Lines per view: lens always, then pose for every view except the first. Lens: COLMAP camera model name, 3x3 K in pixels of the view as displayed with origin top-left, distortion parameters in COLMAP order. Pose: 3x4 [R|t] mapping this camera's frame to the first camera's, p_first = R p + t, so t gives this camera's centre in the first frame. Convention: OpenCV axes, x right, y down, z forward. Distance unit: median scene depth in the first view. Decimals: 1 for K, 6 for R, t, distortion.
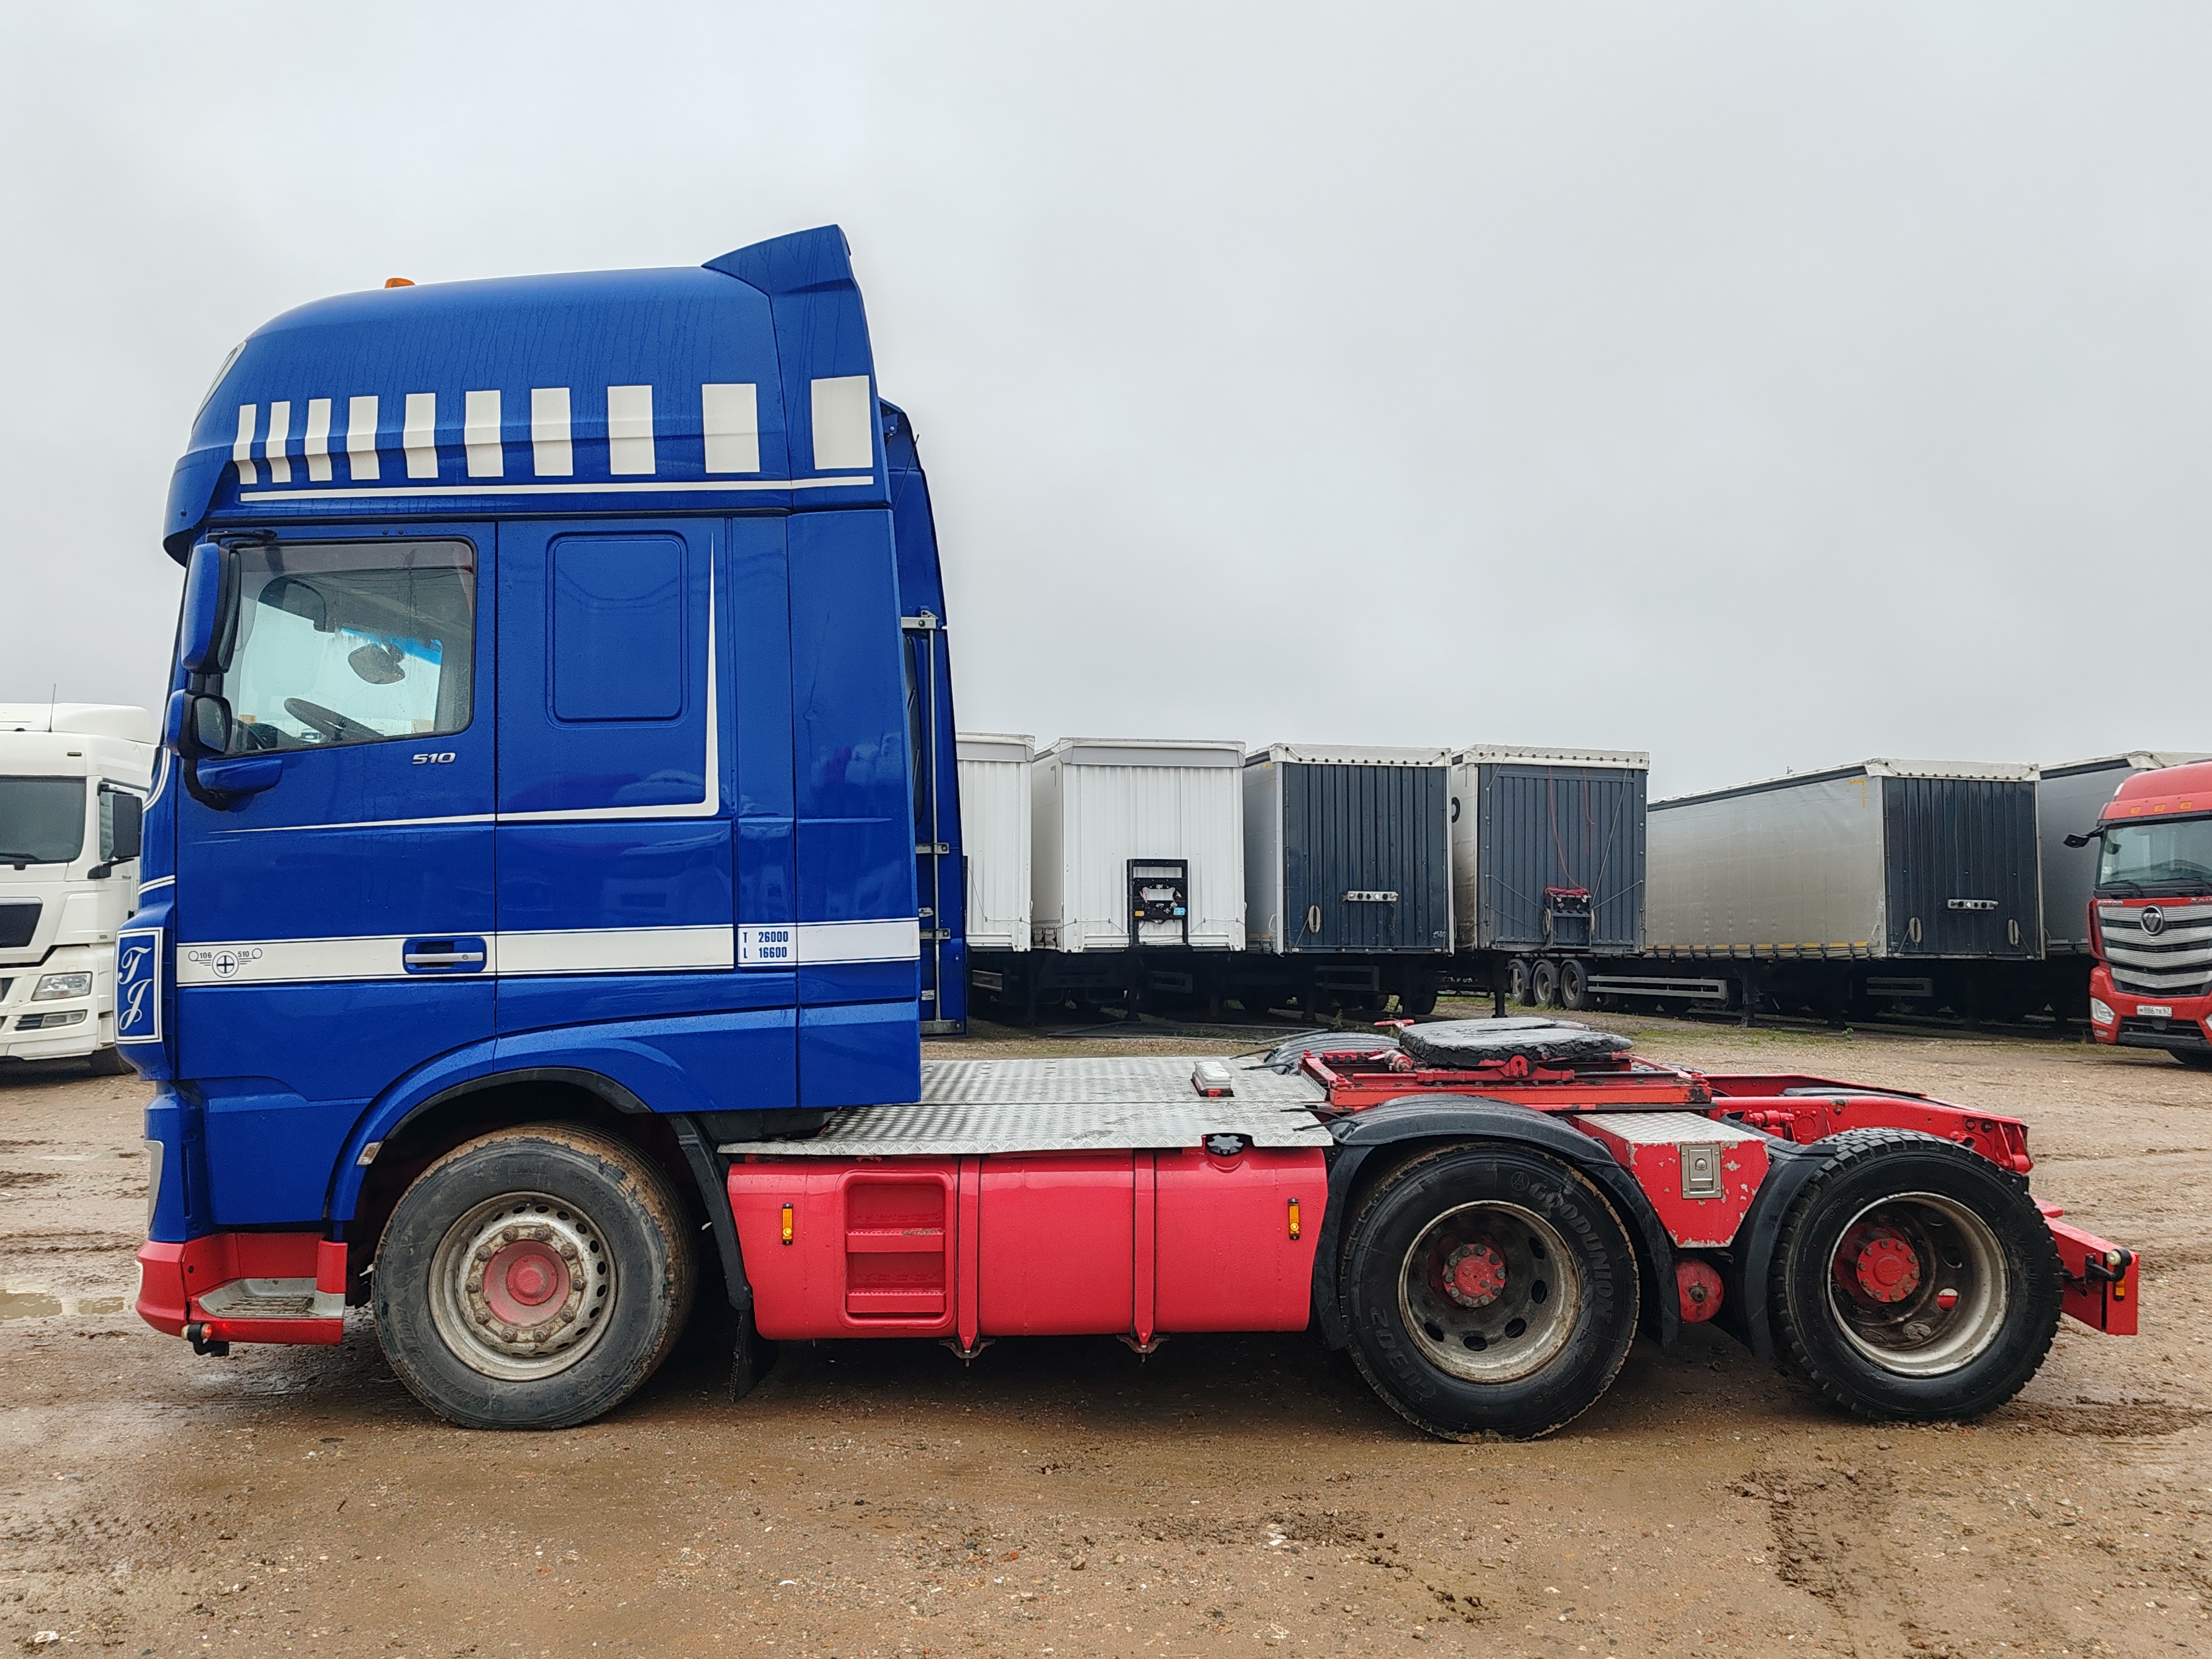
lens RADIAL K [[1742.4, 0, 1107.0], [0, 1742.4, 835.6], [0, 0, 1]] dist [0.048689, -0.018919]
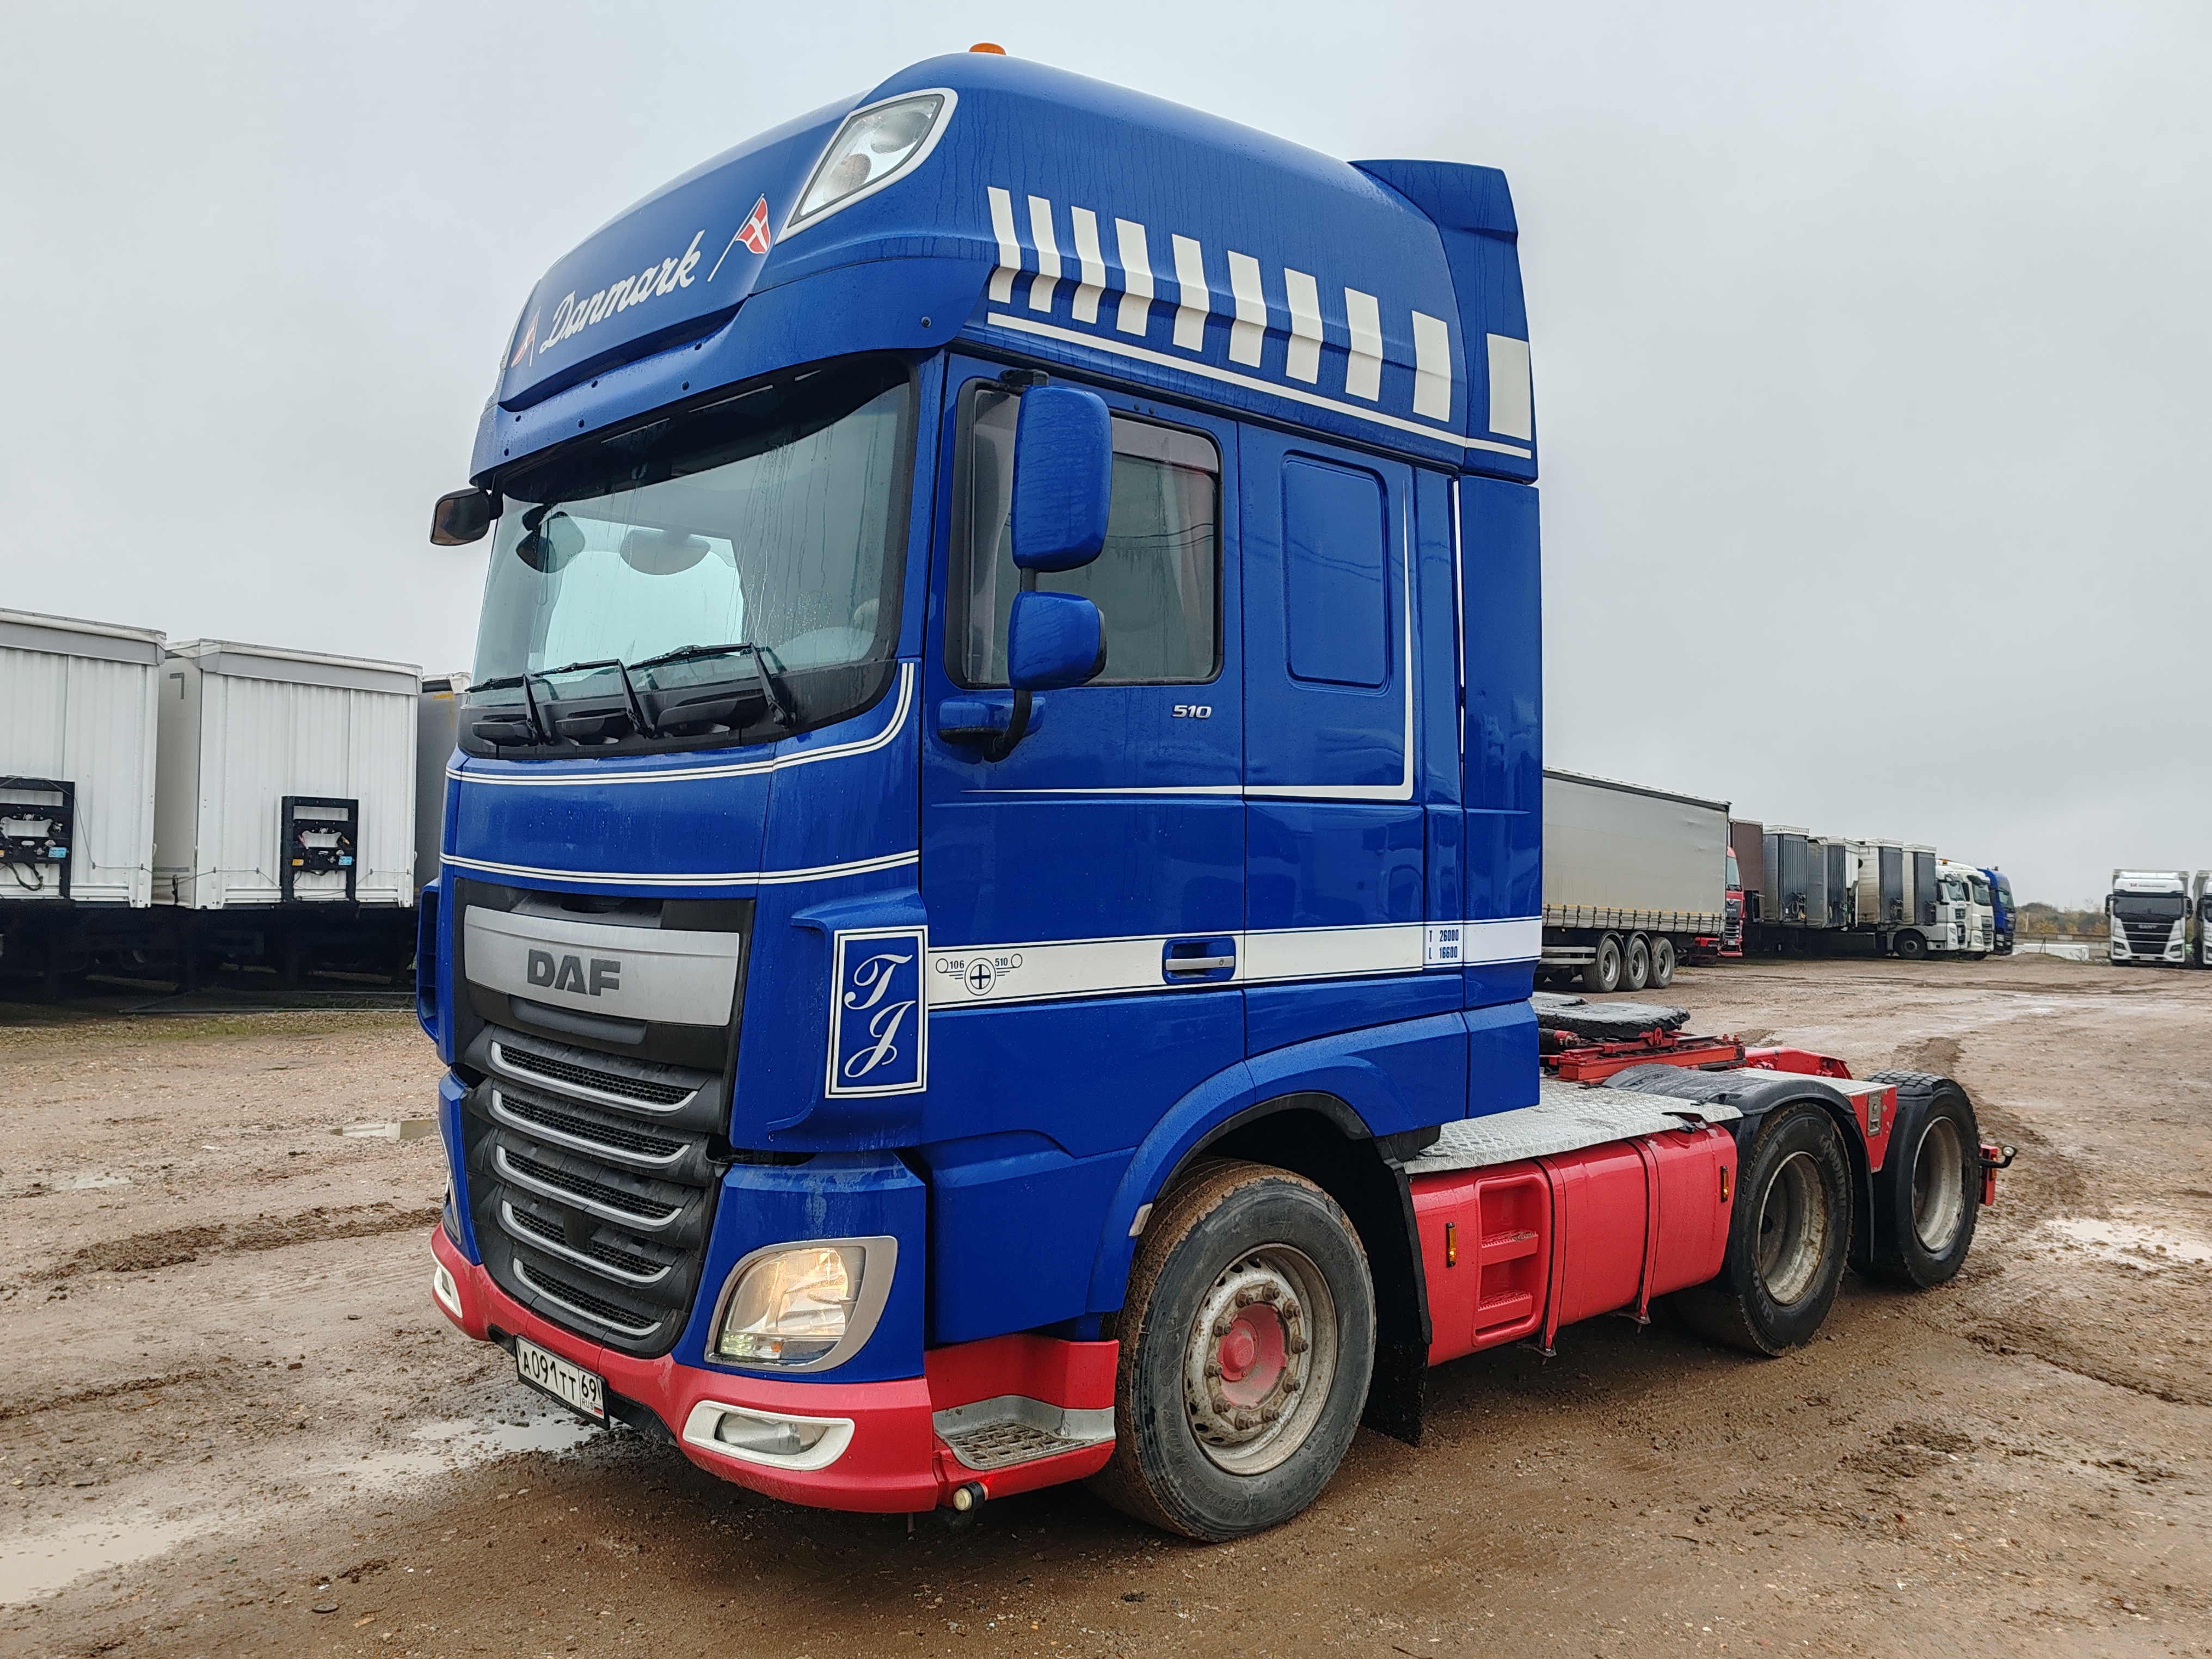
lens RADIAL K [[1742.4, 0, 1100.6], [0, 1742.4, 836.0], [0, 0, 1]] dist [0.048689, -0.018919]
pose [[0.727944, 0.032282, 0.684876, -0.948969], [-0.055211, 0.998407, 0.011623, 0.005300], [-0.683410, -0.046274, 0.728567, 0.456199]]
